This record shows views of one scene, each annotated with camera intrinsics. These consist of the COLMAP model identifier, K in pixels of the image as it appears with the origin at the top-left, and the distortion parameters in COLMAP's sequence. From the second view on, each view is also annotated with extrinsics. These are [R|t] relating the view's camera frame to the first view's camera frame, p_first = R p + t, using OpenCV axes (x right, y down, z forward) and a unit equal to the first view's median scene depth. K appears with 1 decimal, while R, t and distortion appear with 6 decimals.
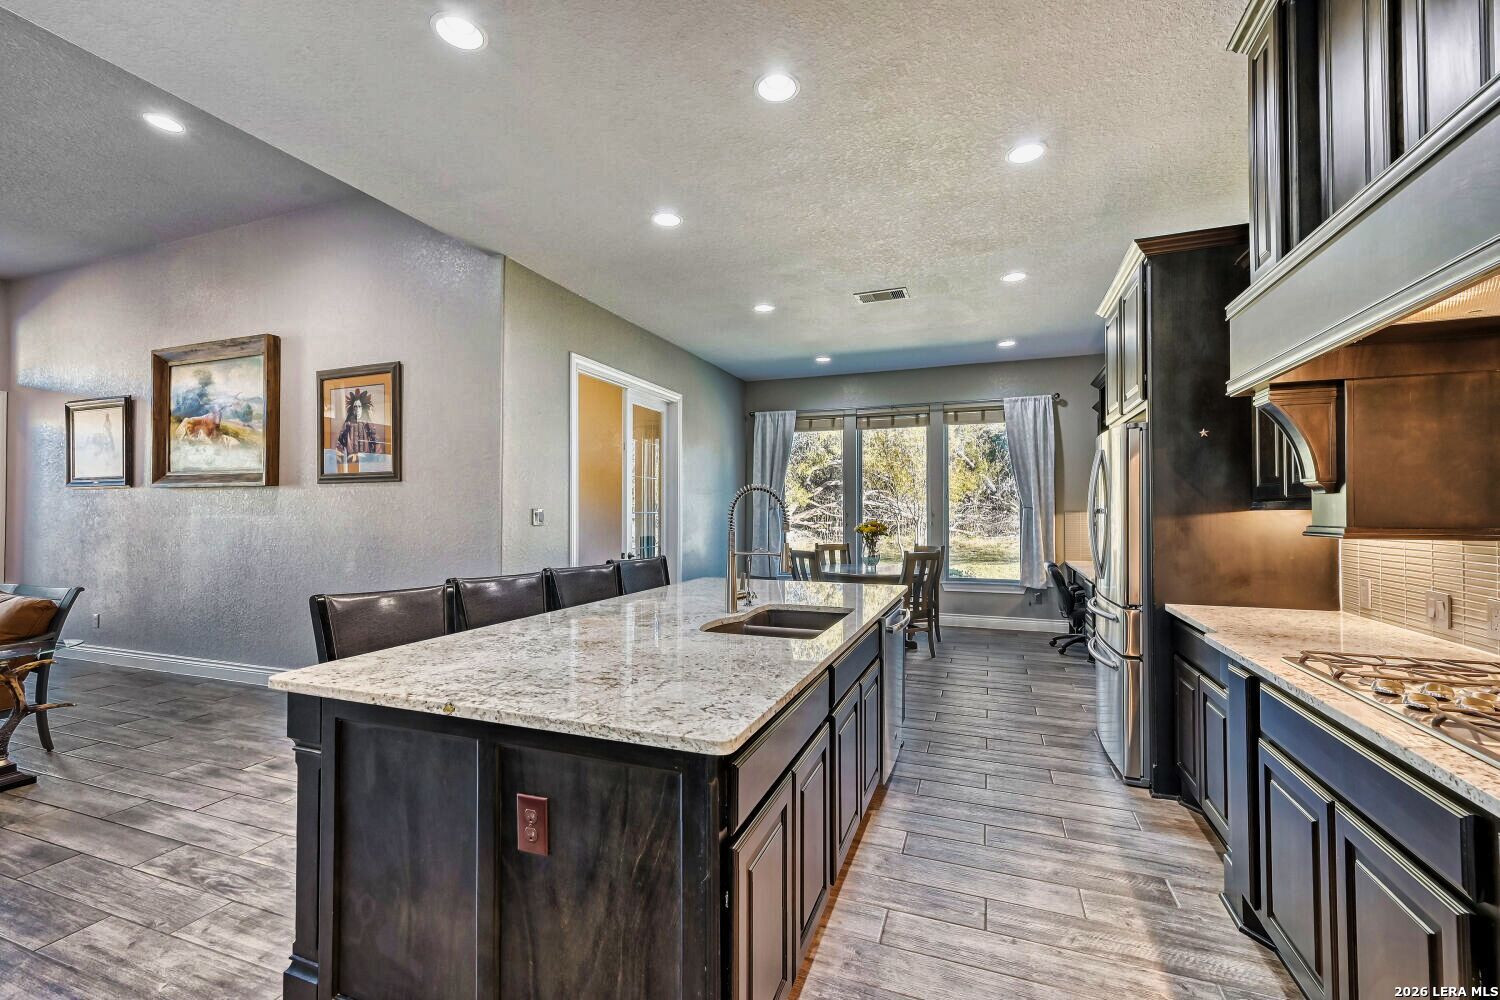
lens RADIAL K [[638.5, 0, 751.5], [0, 638.5, 502.6], [0, 0, 1]] dist [-0.000380, -0.000142]
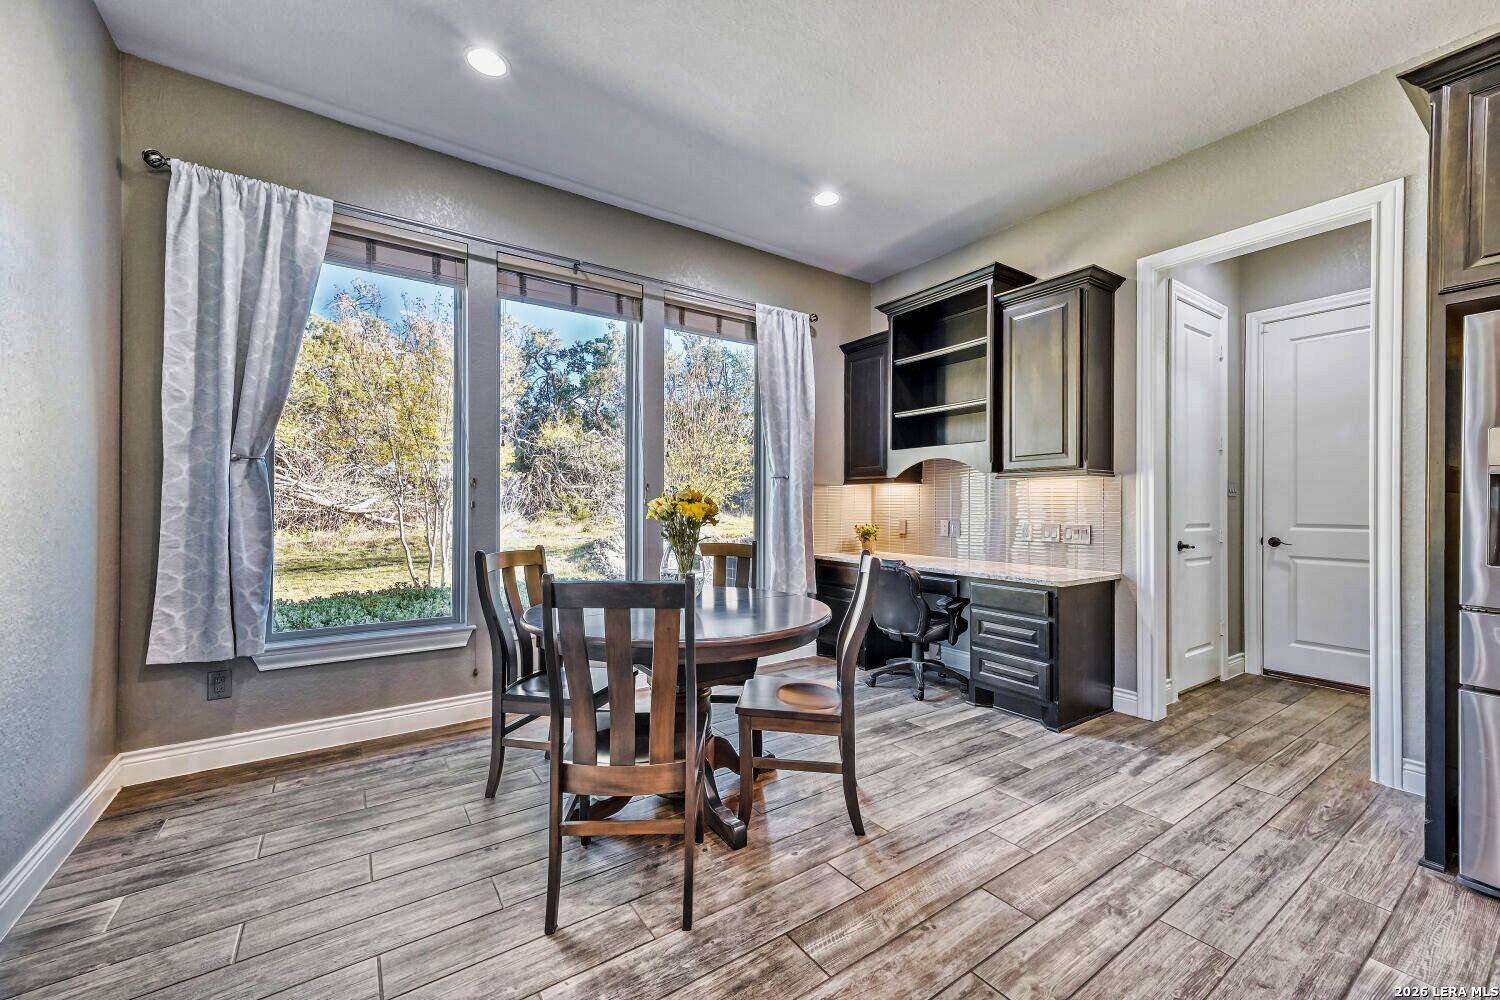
lens RADIAL K [[594.7, 0, 754.0], [0, 594.7, 506.0], [0, 0, 1]] dist [0.008804, 0.000381]
pose [[0.573693, 0.000101, 0.819071, -0.078894], [-0.017175, 0.999782, 0.011907, 0.026662], [-0.818891, -0.020899, 0.573569, 0.604012]]
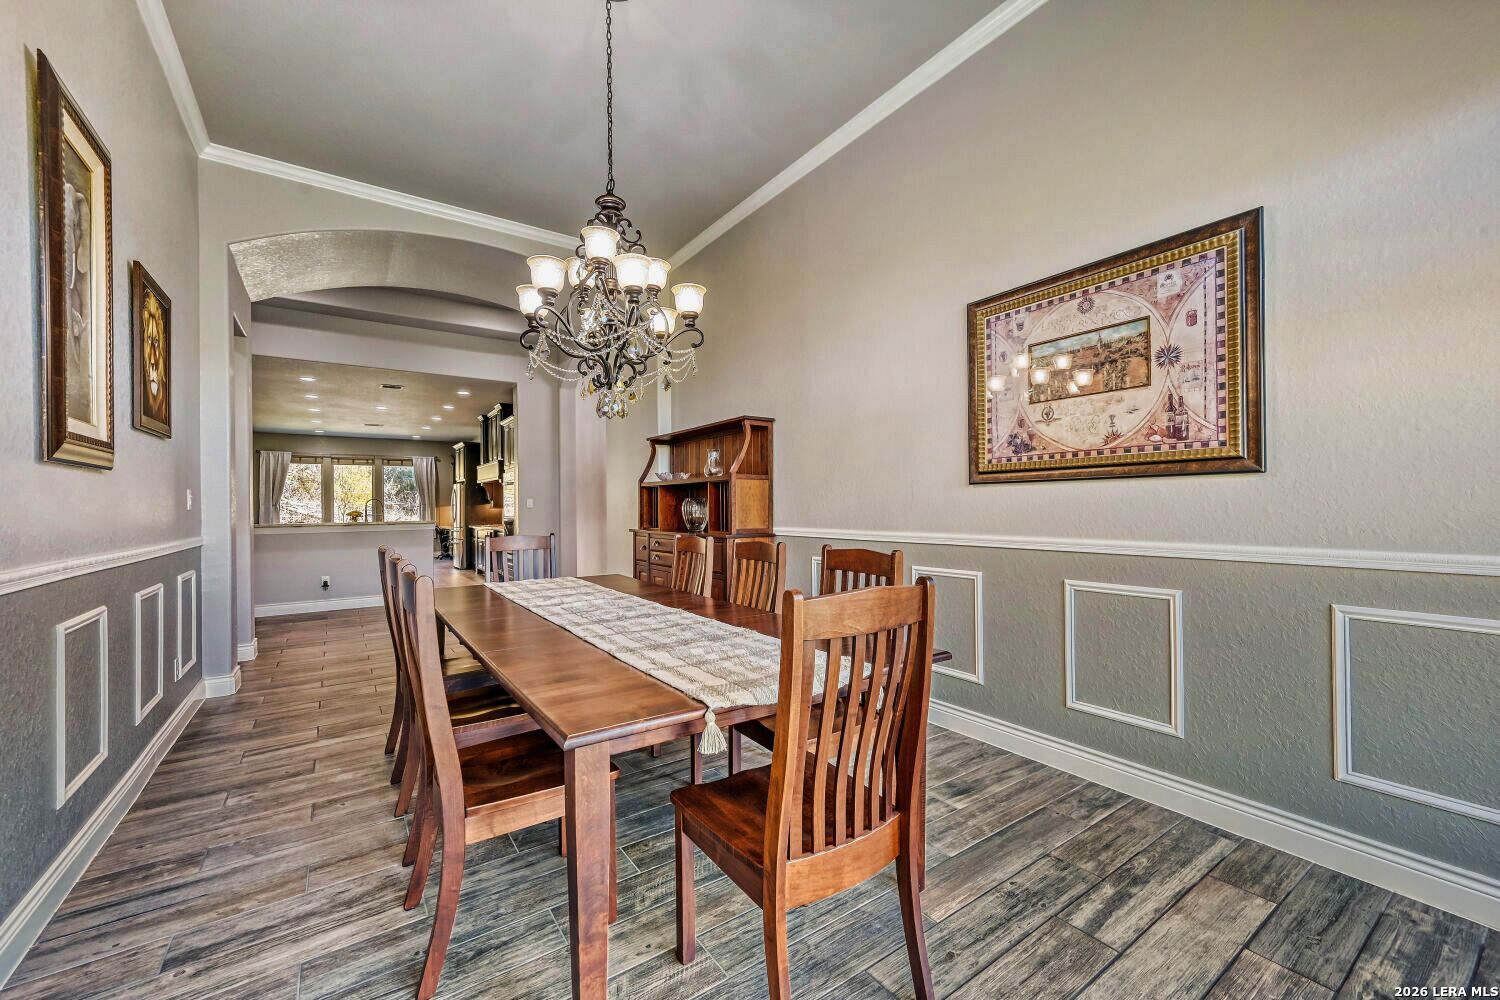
lens RADIAL K [[594.7, 0, 751.9], [0, 594.7, 505.1], [0, 0, 1]] dist [0.008804, 0.000381]
pose [[0.573890, 0.001716, 0.818931, -0.594859], [-0.008175, 0.999960, 0.003633, -0.008386], [-0.818892, -0.008780, 0.573881, -1.106476]]
